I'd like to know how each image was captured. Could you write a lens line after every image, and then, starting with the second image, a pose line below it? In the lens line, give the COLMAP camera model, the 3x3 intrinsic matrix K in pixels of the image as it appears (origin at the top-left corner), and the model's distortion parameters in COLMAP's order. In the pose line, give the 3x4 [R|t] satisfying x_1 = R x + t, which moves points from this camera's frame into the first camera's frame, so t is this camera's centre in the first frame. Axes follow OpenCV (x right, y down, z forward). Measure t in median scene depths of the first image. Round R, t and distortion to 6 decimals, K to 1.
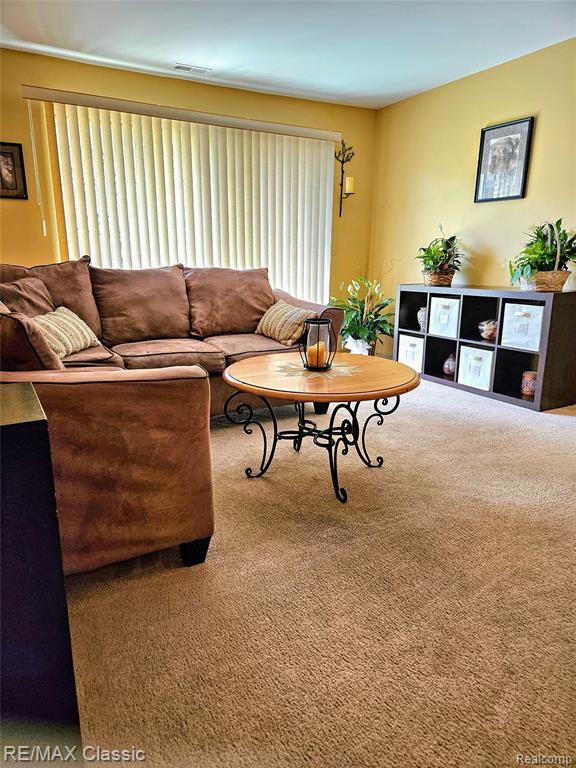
lens RADIAL K [[520.4, 0, 280.7], [0, 520.4, 388.1], [0, 0, 1]] dist [0.047489, -0.022553]
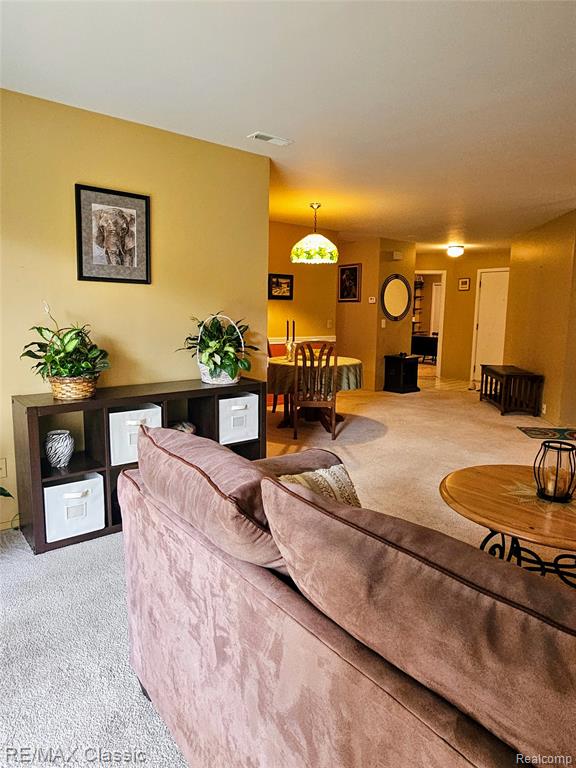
lens RADIAL K [[496.5, 0, 287.7], [0, 496.5, 377.9], [0, 0, 1]] dist [-0.005558, 0.003163]
pose [[-0.179111, -0.139641, 0.973868, -0.396926], [0.226796, 0.957355, 0.178985, -0.300193], [-0.957331, 0.252928, -0.139802, 0.916128]]
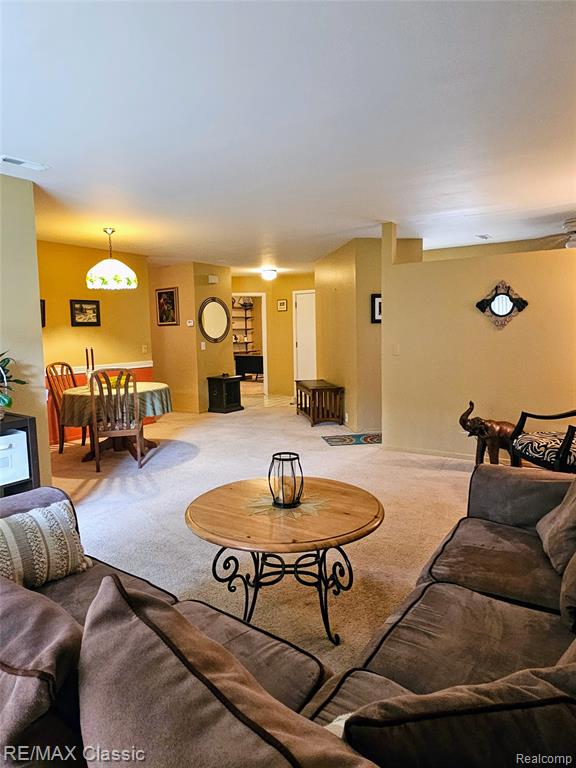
lens RADIAL K [[496.5, 0, 288.0], [0, 496.5, 379.7], [0, 0, 1]] dist [-0.005558, 0.003163]
pose [[-0.456896, -0.082618, 0.885675, -0.451446], [0.236993, 0.948382, 0.210726, -0.278595], [-0.857368, 0.306179, -0.413733, 0.797335]]
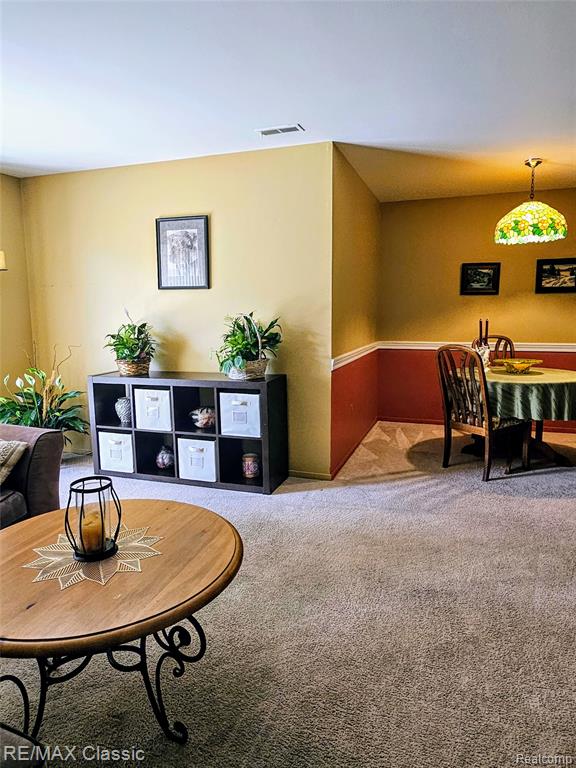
lens RADIAL K [[496.5, 0, 286.2], [0, 496.5, 377.2], [0, 0, 1]] dist [-0.005558, 0.003163]
pose [[0.739603, -0.100955, 0.665429, -0.093437], [0.176795, 0.983108, -0.047350, -0.113672], [-0.649408, 0.152665, 0.744958, 0.196157]]
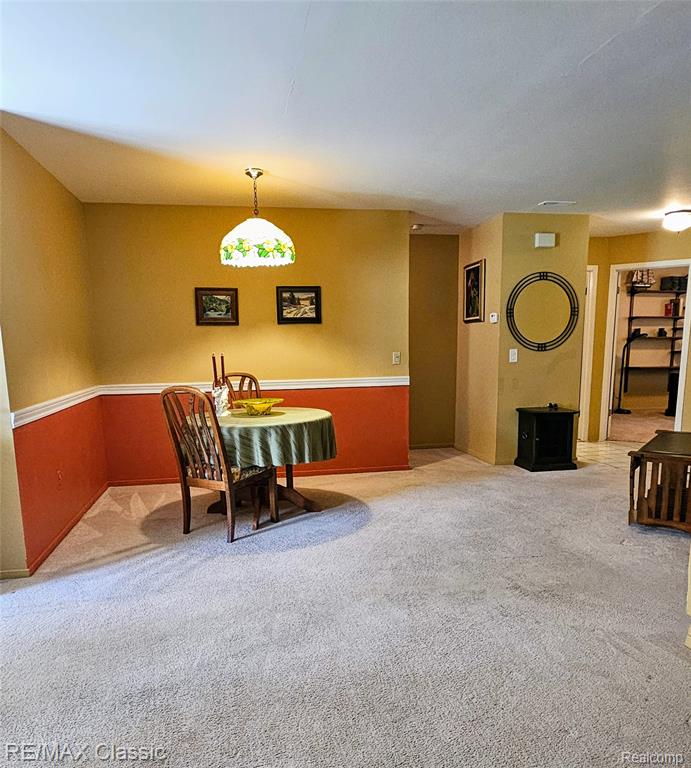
lens RADIAL K [[598.2, 0, 346.1], [0, 598.2, 450.6], [0, 0, 1]] dist [-0.007481, 0.022886]
pose [[0.305273, -0.180368, 0.935027, -0.041117], [0.249664, 0.962710, 0.104196, -0.097573], [-0.918954, 0.201635, 0.338921, 0.145421]]
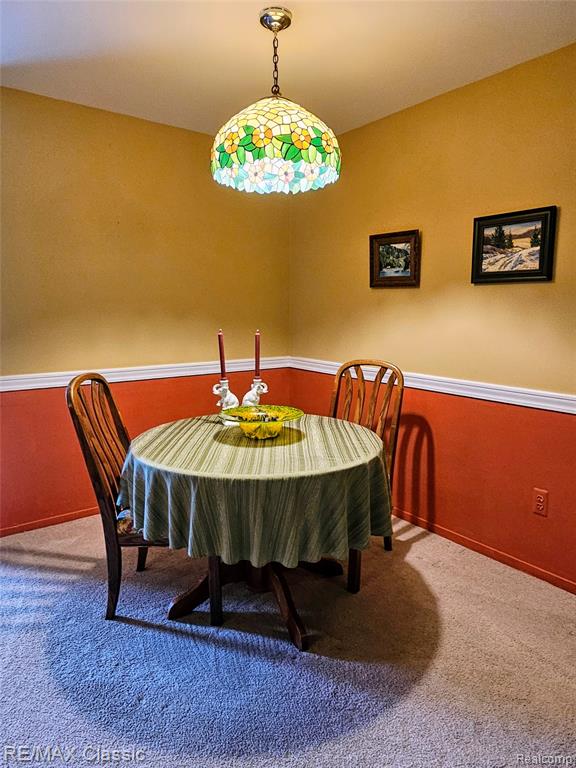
lens RADIAL K [[496.5, 0, 283.8], [0, 496.5, 374.6], [0, 0, 1]] dist [-0.005558, 0.003163]
pose [[0.988221, -0.019571, 0.151778, 0.880523], [0.035979, 0.993701, -0.106128, -0.094482], [-0.148745, 0.110339, 0.982701, 0.104377]]
